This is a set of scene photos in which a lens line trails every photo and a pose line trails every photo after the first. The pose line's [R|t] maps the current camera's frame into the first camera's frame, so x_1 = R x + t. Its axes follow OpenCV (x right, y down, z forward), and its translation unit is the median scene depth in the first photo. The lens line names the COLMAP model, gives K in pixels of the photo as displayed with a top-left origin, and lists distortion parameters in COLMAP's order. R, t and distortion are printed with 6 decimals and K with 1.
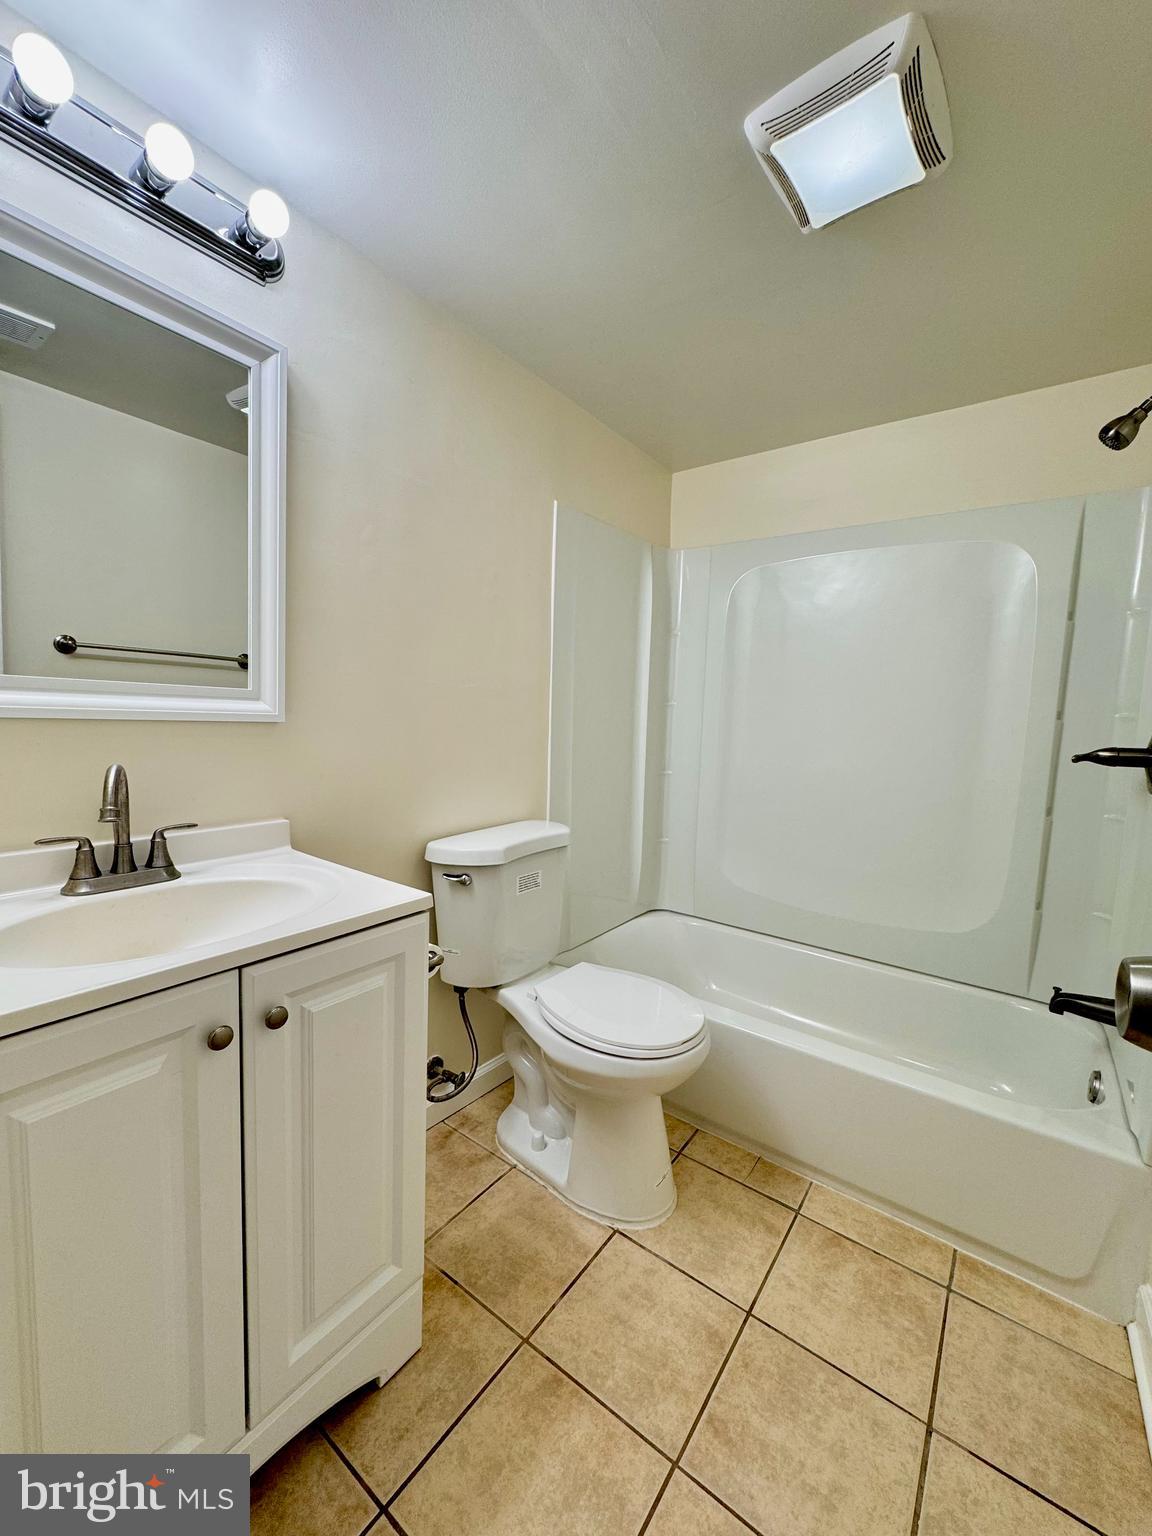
lens RADIAL K [[614.1, 0, 578.3], [0, 614.1, 769.3], [0, 0, 1]] dist [-0.003819, 0.001005]
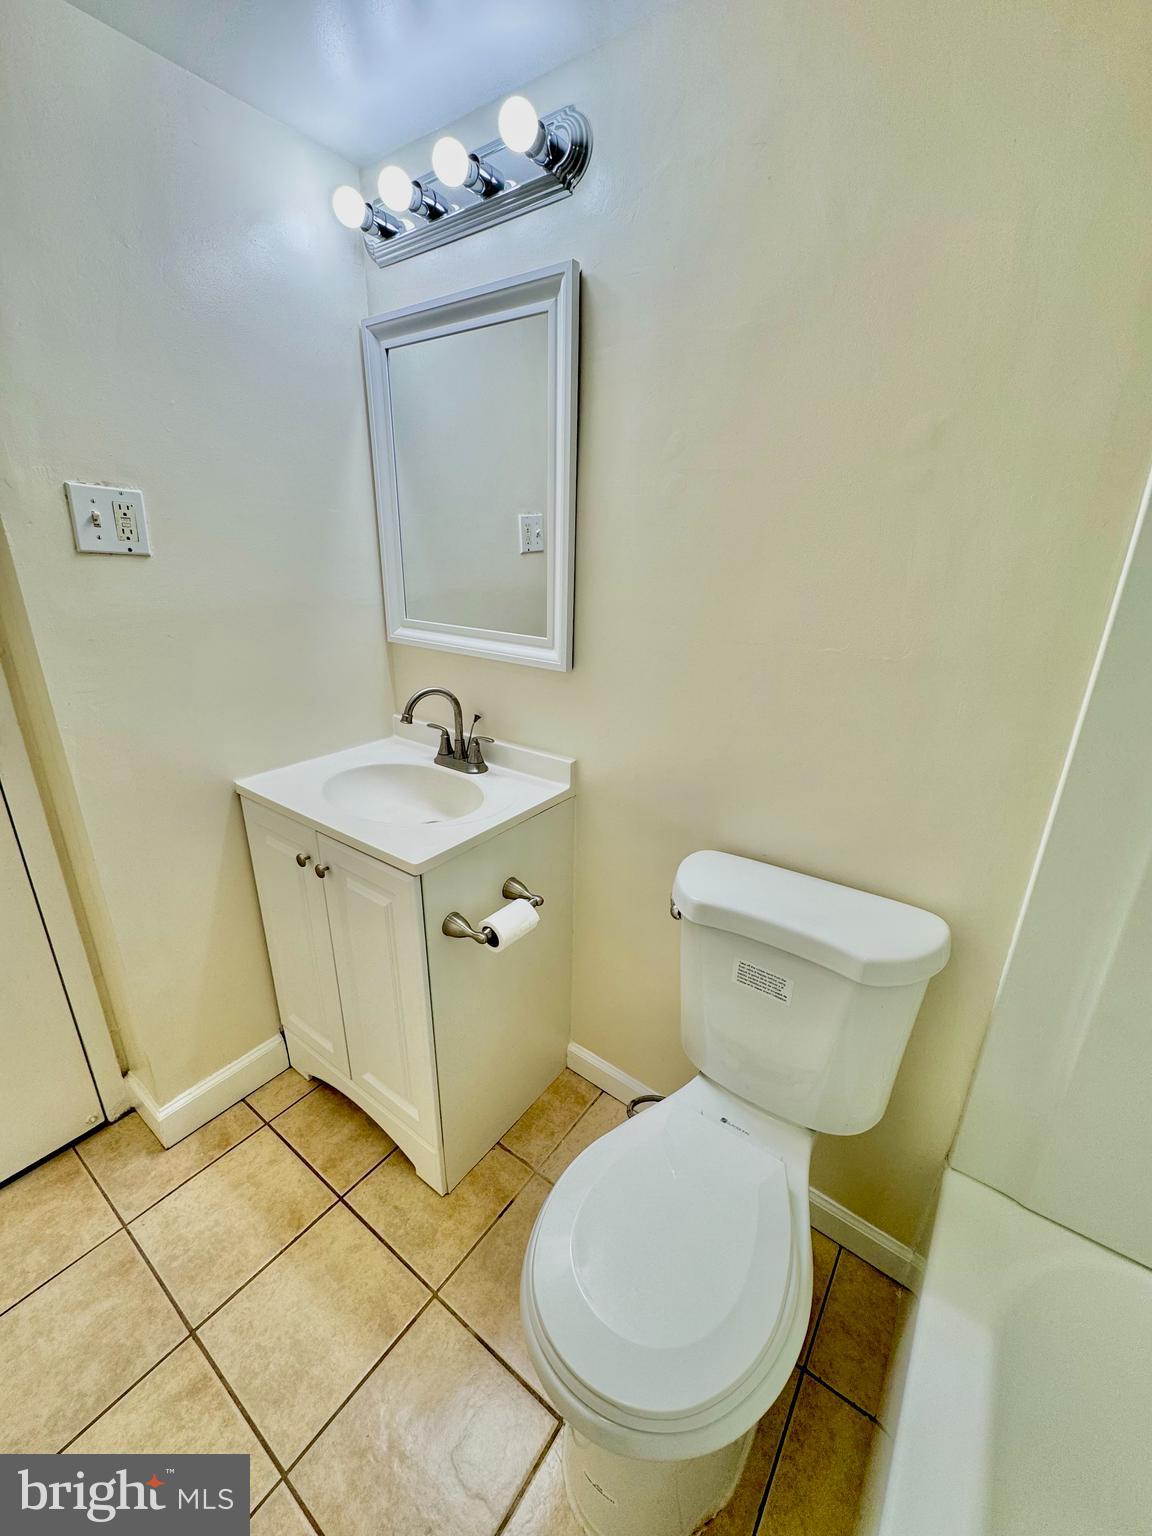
lens RADIAL K [[614.1, 0, 575.8], [0, 614.1, 764.2], [0, 0, 1]] dist [-0.003819, 0.001005]
pose [[0.004543, 0.305468, -0.952191, 0.679964], [-0.104284, 0.947154, 0.303355, -0.295524], [0.994537, 0.097920, 0.036159, 1.182089]]
